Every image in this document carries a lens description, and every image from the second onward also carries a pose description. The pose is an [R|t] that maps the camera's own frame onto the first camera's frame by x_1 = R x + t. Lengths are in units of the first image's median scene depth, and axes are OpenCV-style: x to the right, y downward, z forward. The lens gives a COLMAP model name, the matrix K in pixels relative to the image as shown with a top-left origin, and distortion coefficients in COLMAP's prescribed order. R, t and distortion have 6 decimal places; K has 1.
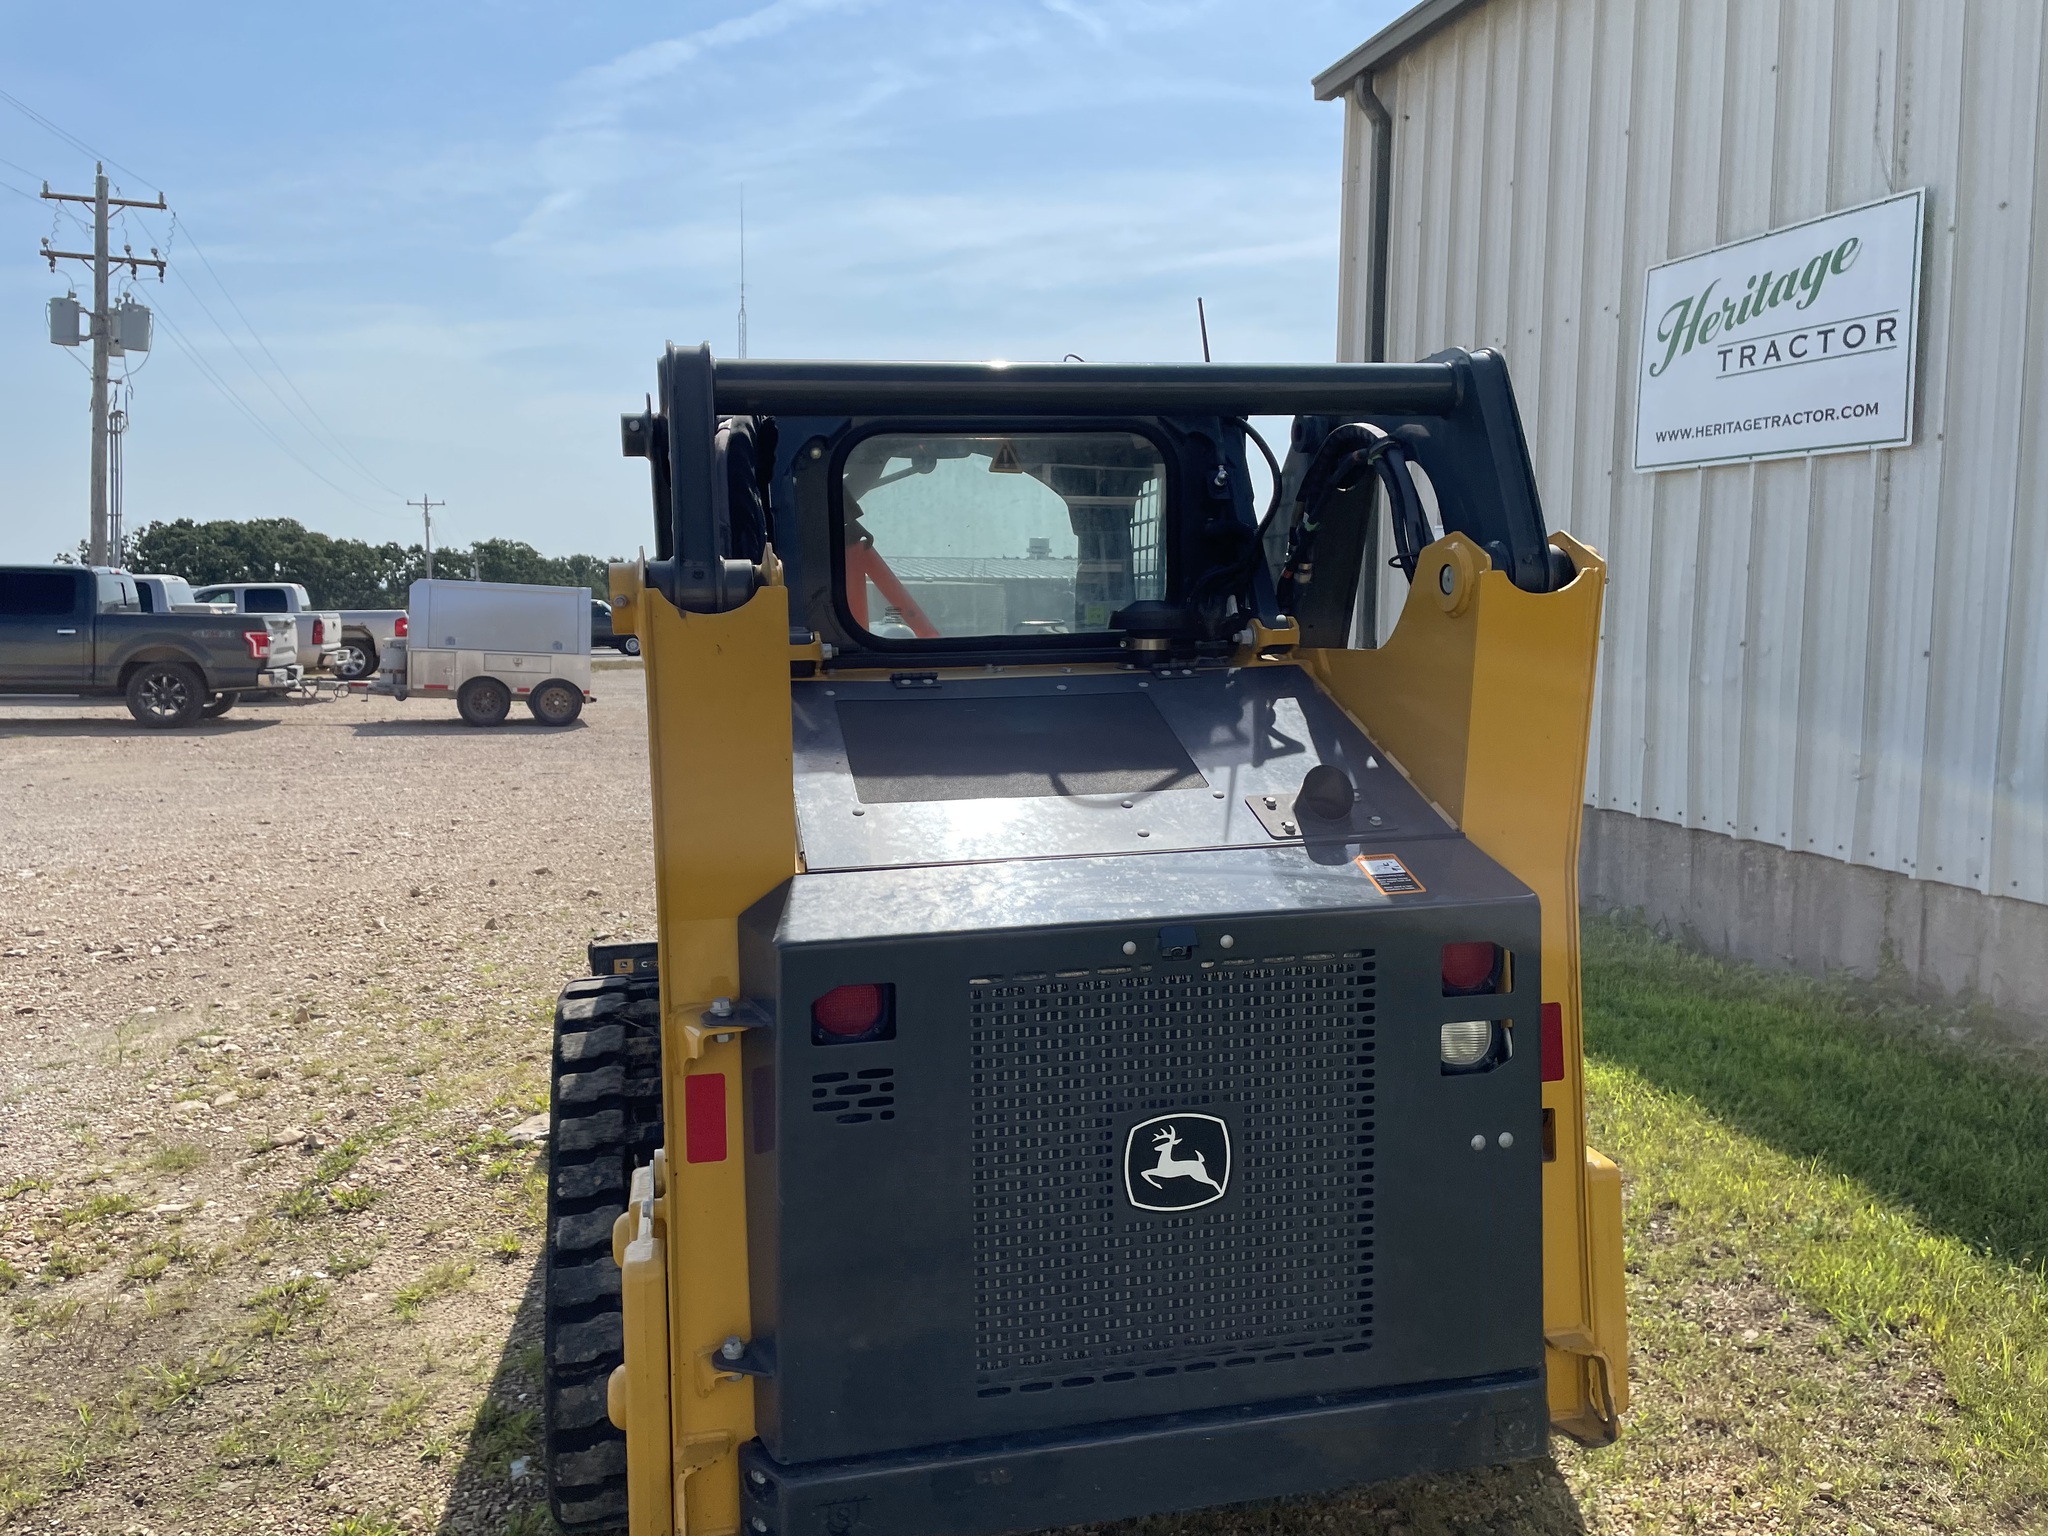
lens RADIAL K [[1546.4, 0, 1007.6], [0, 1546.4, 738.6], [0, 0, 1]] dist [0.094841, -0.126245]
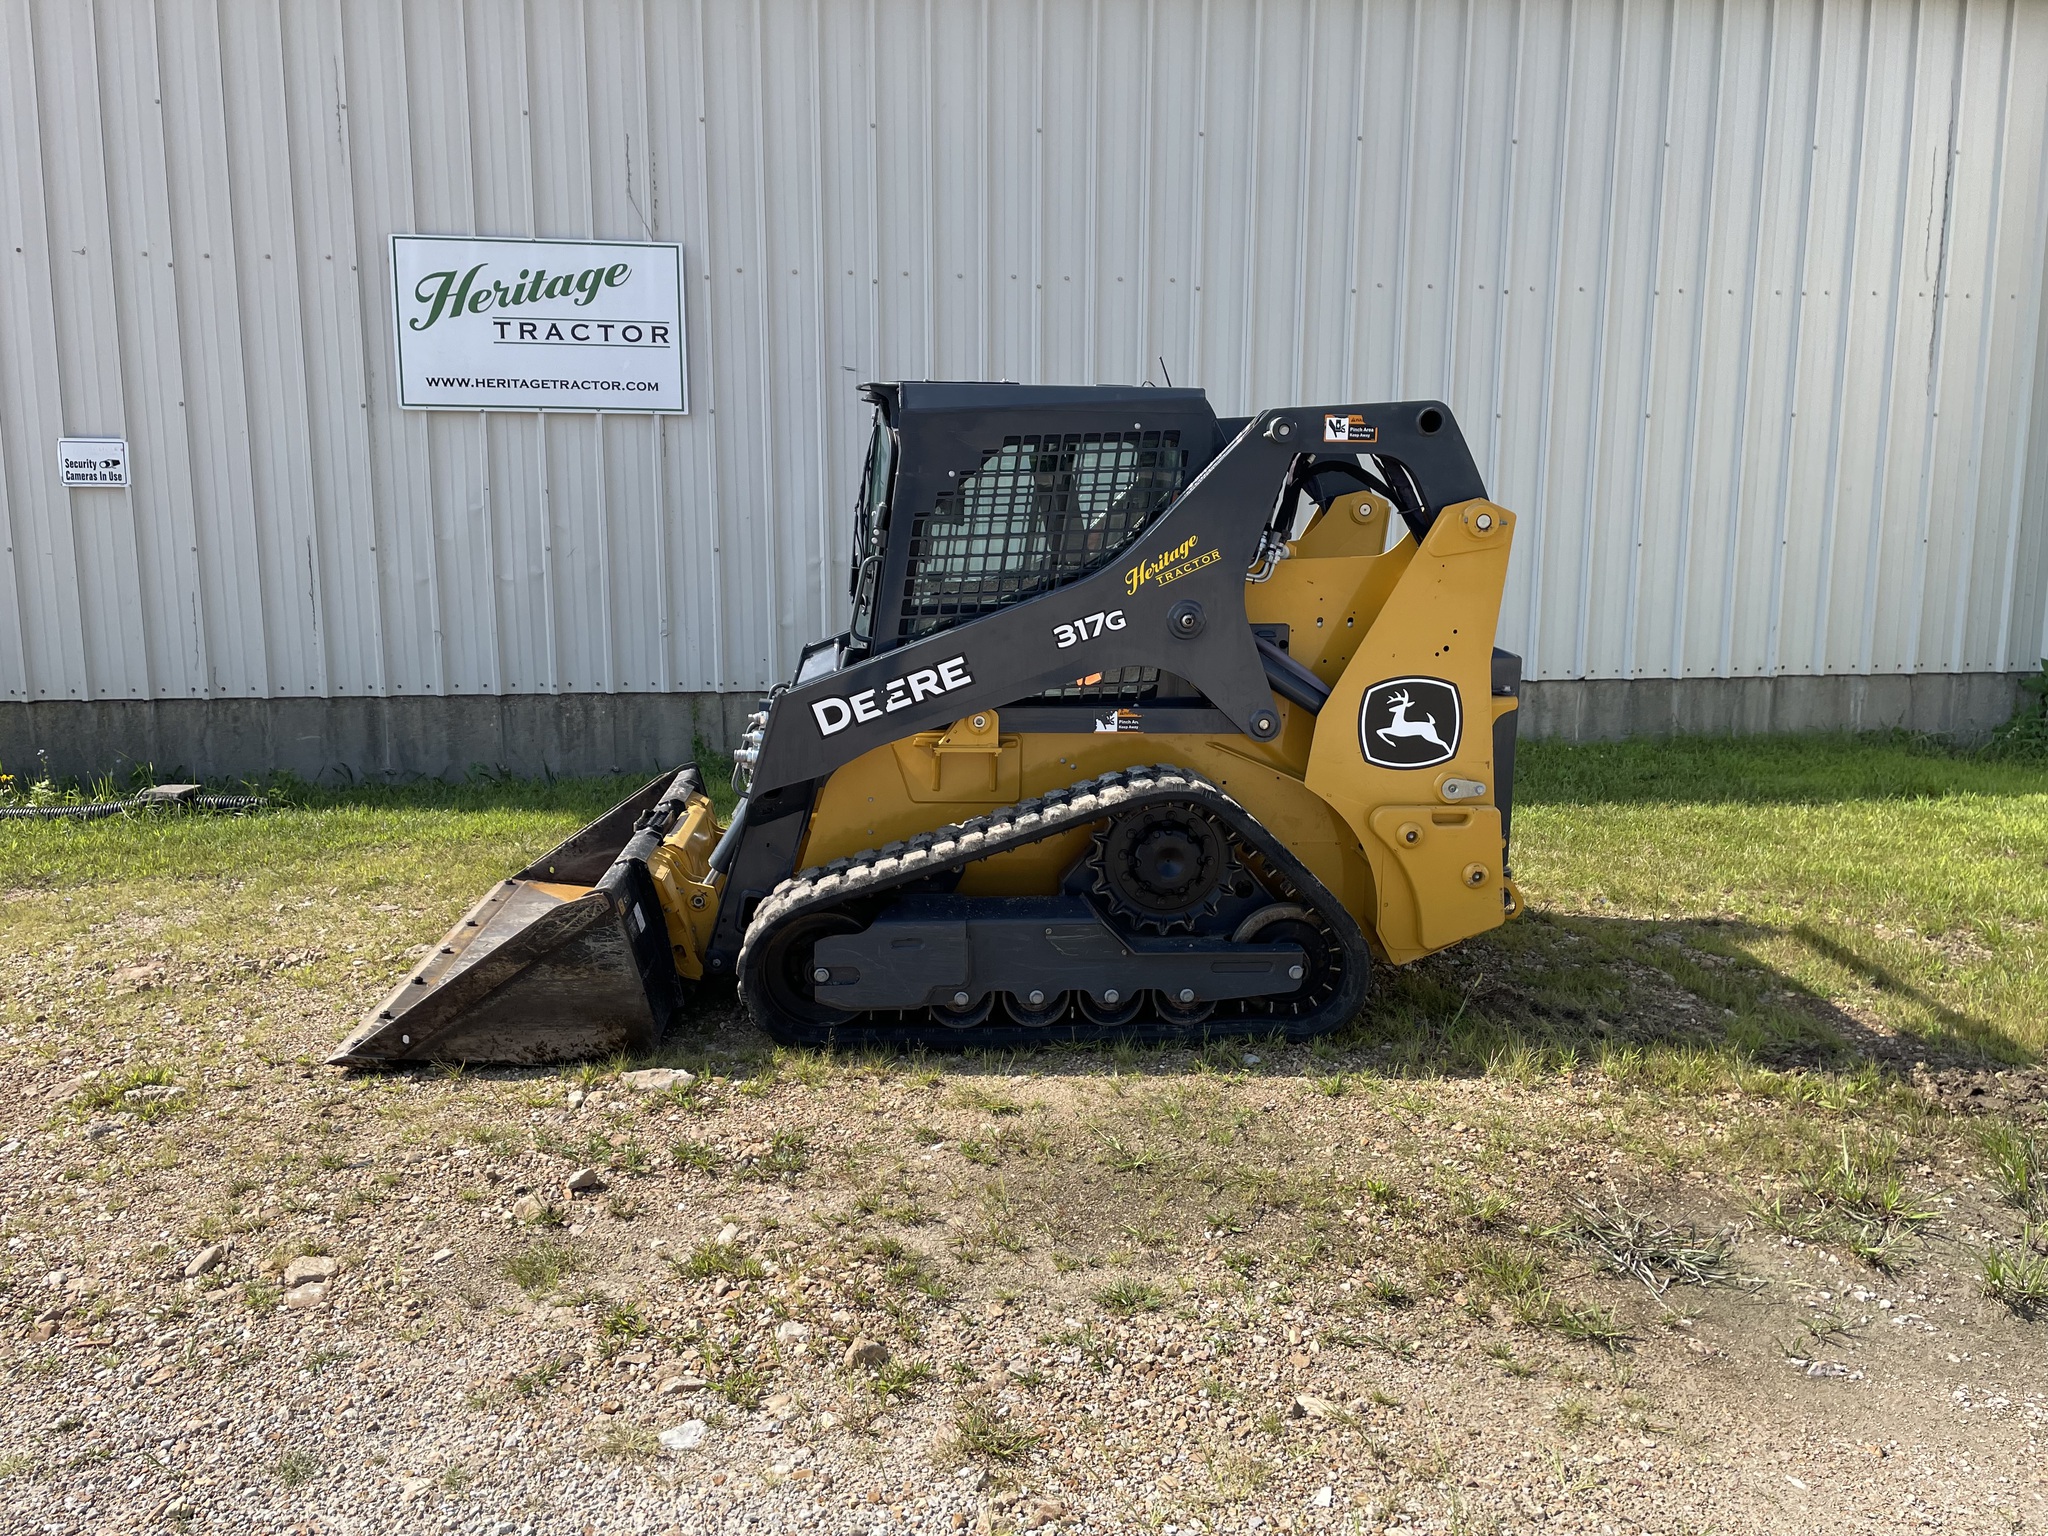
lens RADIAL K [[1546.4, 0, 1010.9], [0, 1546.4, 732.8], [0, 0, 1]] dist [0.094841, -0.126245]
pose [[0.135181, -0.150224, 0.979367, -0.910574], [0.095713, 0.985797, 0.137999, -0.058061], [-0.986187, 0.075083, 0.147639, 0.476501]]
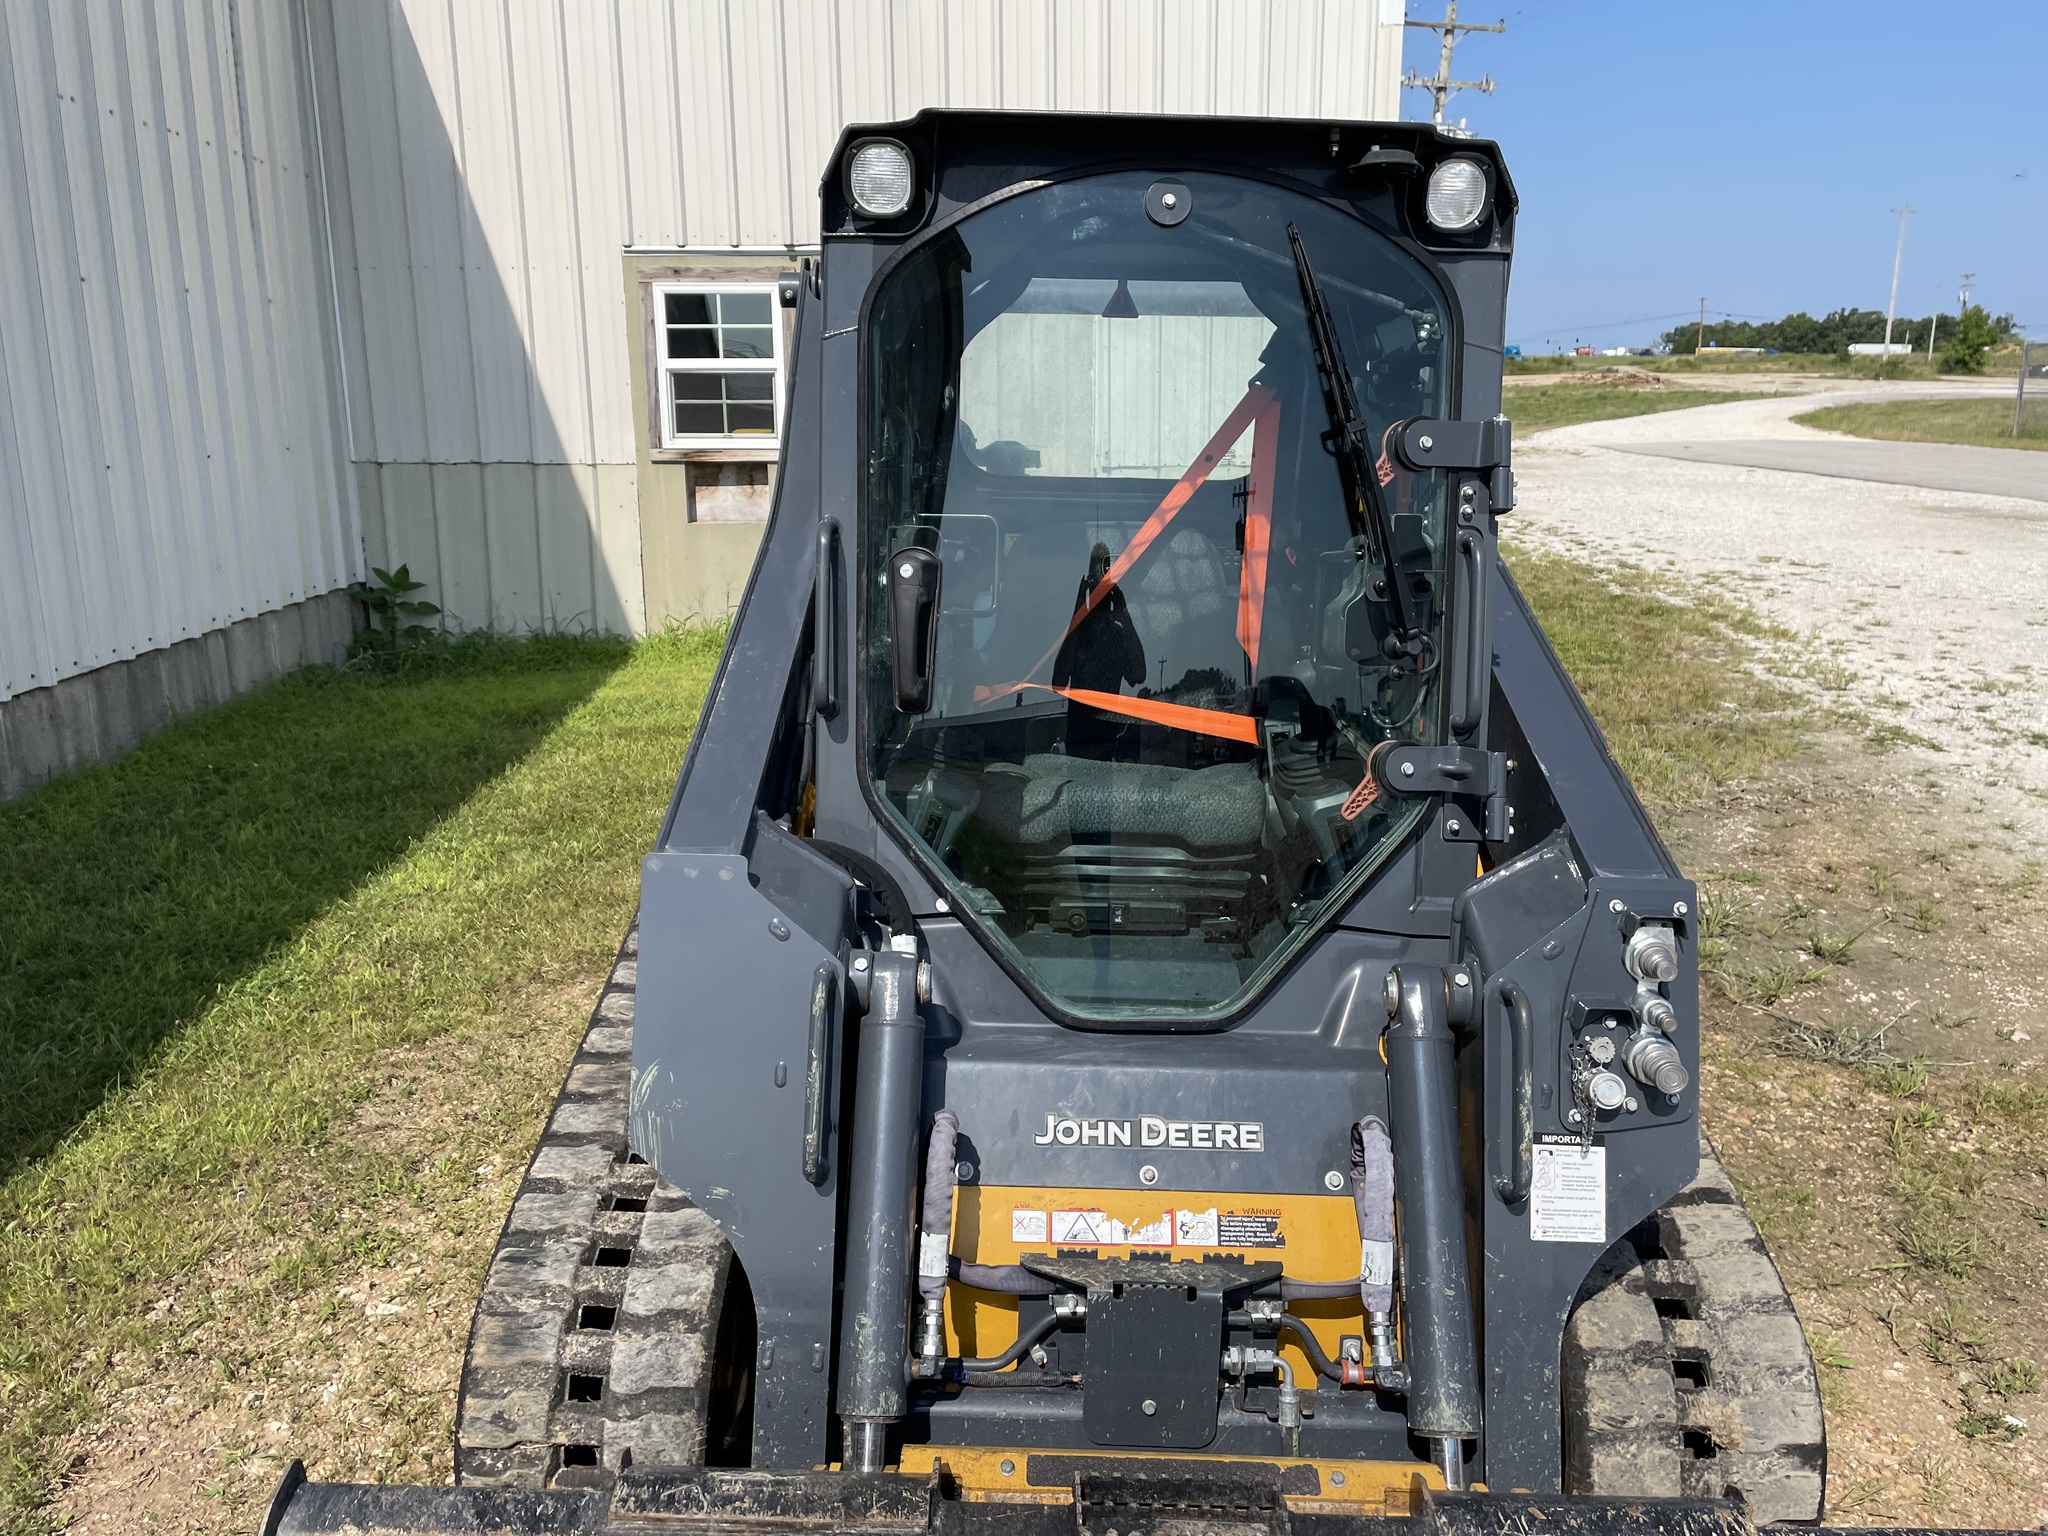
lens RADIAL K [[1546.4, 0, 998.6], [0, 1546.4, 743.2], [0, 0, 1]] dist [0.094841, -0.126245]
pose [[-0.975586, -0.046305, 0.214680, -0.078220], [0.023564, 0.949806, 0.311950, -0.114739], [-0.218350, 0.309393, -0.925526, 1.036763]]
